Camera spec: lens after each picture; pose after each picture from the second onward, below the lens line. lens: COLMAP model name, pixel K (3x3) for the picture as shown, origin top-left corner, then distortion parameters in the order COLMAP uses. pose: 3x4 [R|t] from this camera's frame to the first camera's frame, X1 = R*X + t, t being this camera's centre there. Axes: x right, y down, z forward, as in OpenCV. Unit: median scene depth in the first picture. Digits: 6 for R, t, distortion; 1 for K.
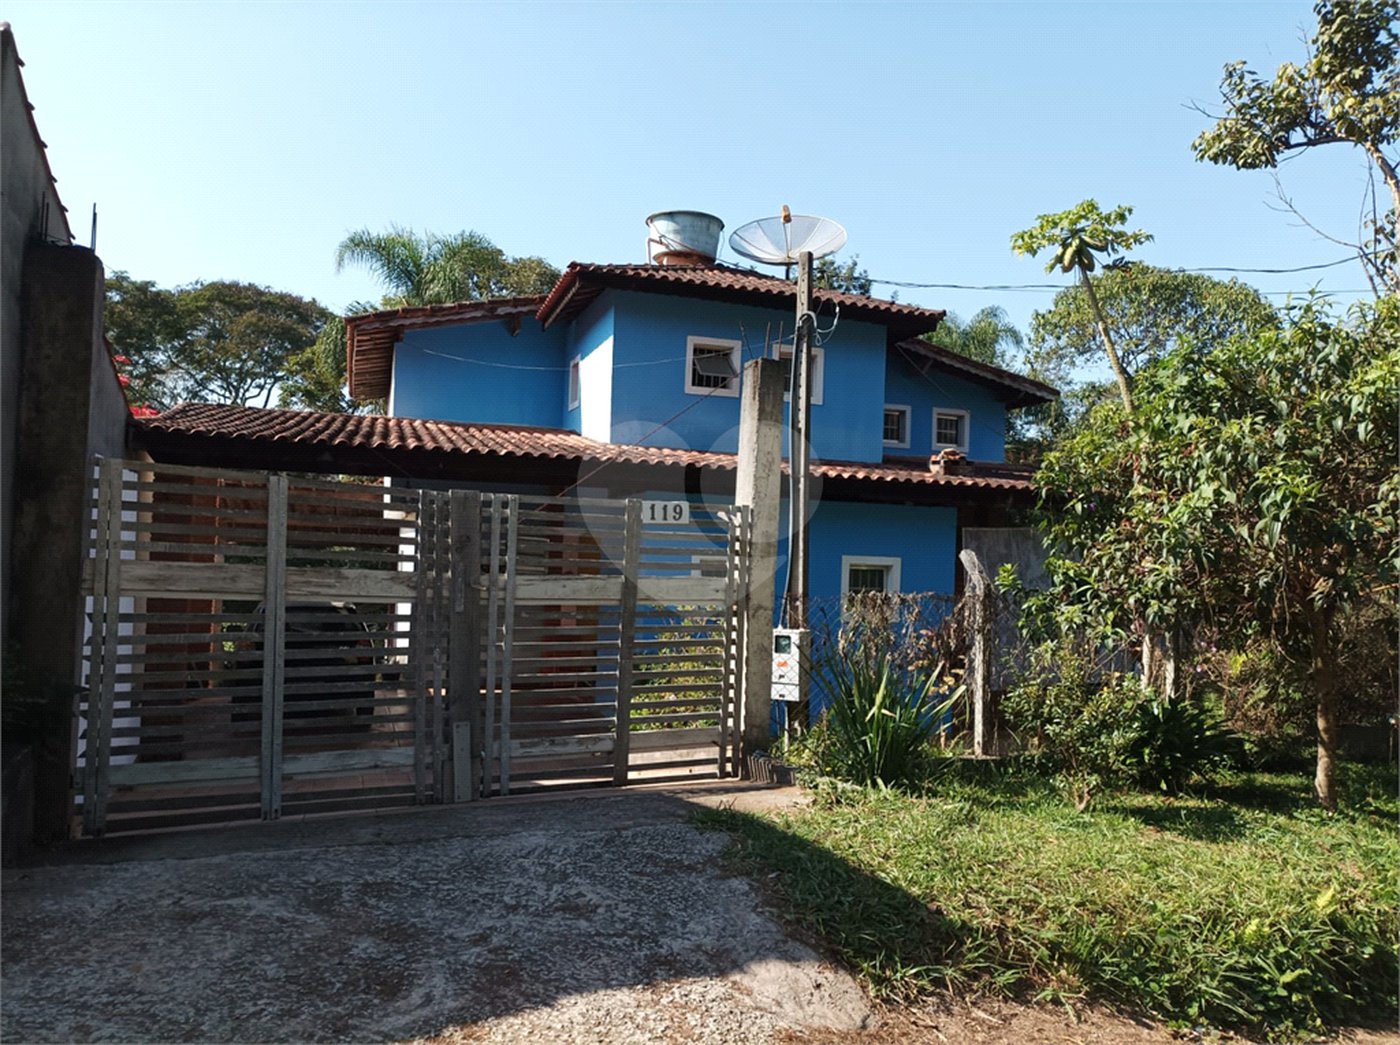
lens RADIAL K [[939.1, 0, 700.0], [0, 939.1, 522.5], [0, 0, 1]] dist [0.037533, 0.000277]
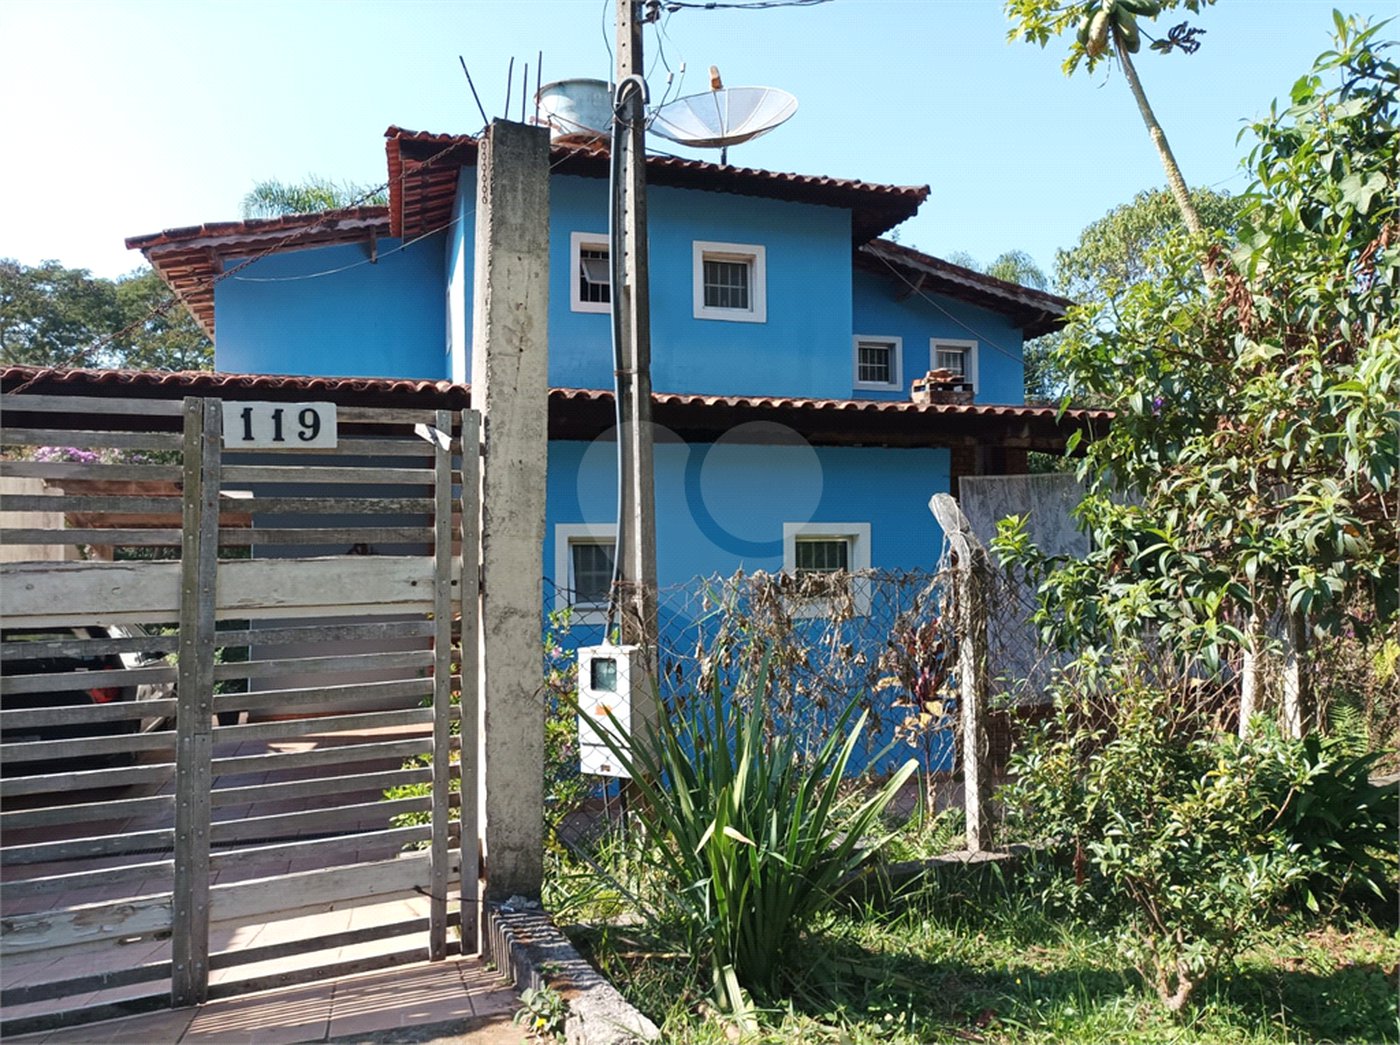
lens RADIAL K [[934.4, 0, 700.0], [0, 934.4, 522.5], [0, 0, 1]] dist [0.019884, -0.000118]
pose [[0.998472, -0.042242, -0.035619, 0.163792], [0.042575, 0.999056, 0.008634, 0.037436], [0.035220, -0.010137, 0.999328, 0.443728]]
